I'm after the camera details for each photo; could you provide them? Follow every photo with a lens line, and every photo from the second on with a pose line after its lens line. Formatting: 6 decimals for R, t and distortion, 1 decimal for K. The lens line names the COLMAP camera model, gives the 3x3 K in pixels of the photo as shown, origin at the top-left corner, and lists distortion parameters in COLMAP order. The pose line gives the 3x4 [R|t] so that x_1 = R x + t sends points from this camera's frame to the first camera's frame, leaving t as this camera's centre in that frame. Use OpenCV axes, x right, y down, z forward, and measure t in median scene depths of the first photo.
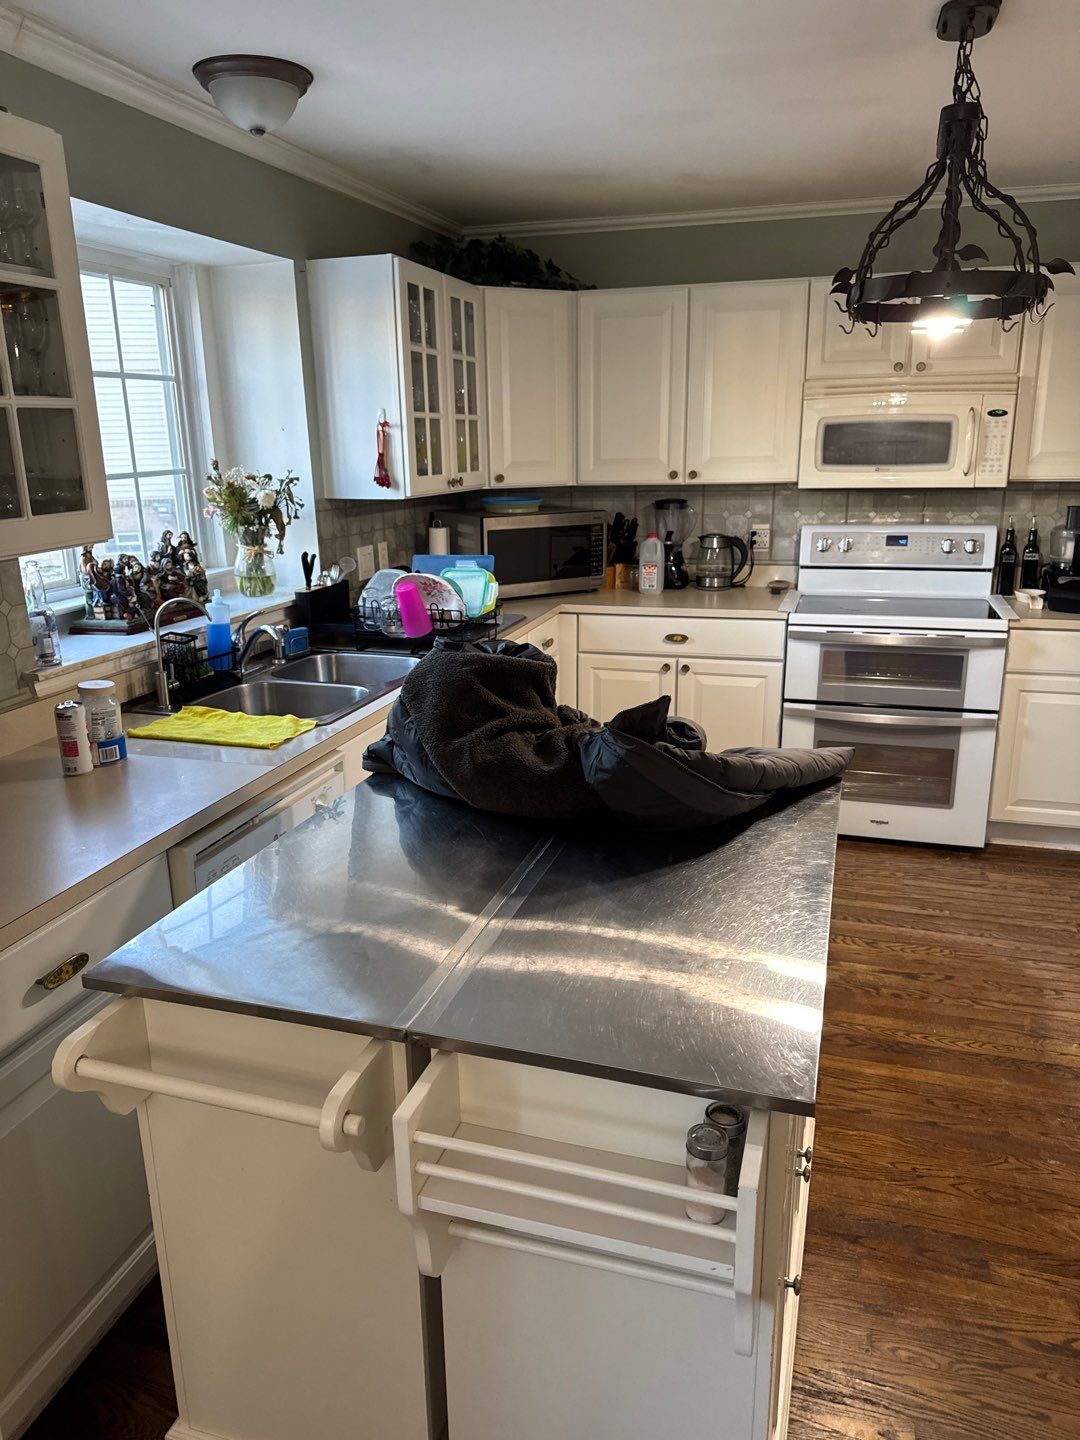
lens RADIAL K [[1006.4, 0, 532.6], [0, 1006.4, 718.4], [0, 0, 1]] dist [0.076205, -0.097021]
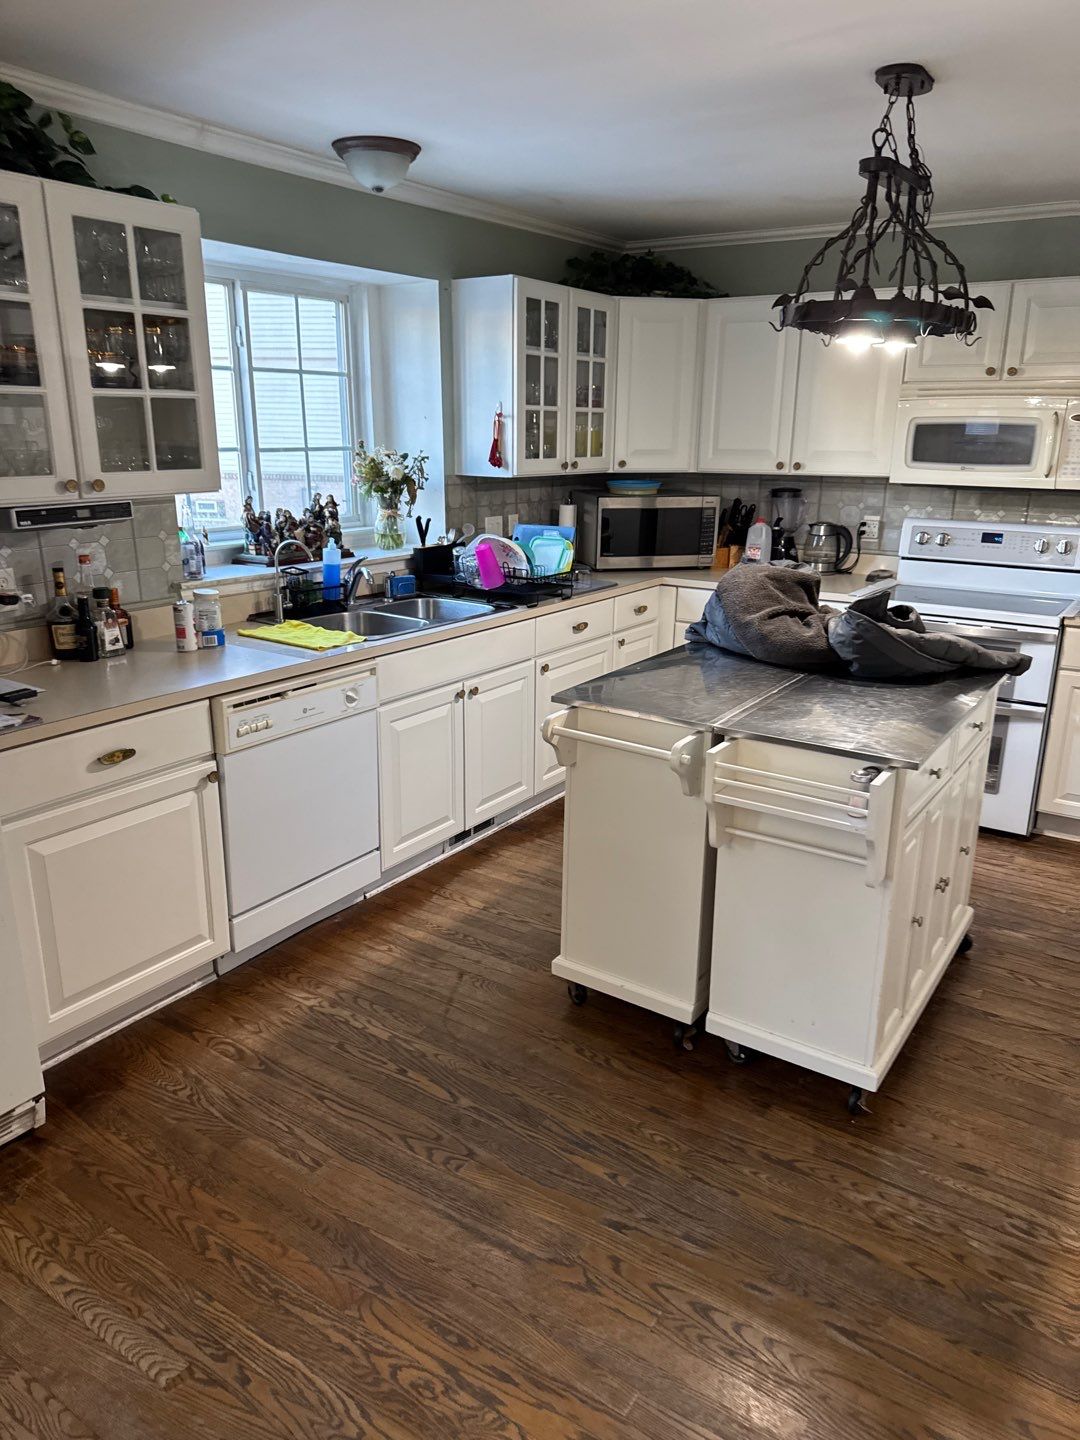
lens RADIAL K [[999.7, 0, 536.6], [0, 999.7, 728.6], [0, 0, 1]] dist [0.092820, -0.154322]
pose [[0.953796, 0.109771, -0.279684, 0.269928], [-0.103701, 0.993940, 0.036455, 0.035837], [0.281991, -0.005767, 0.959400, -0.150670]]
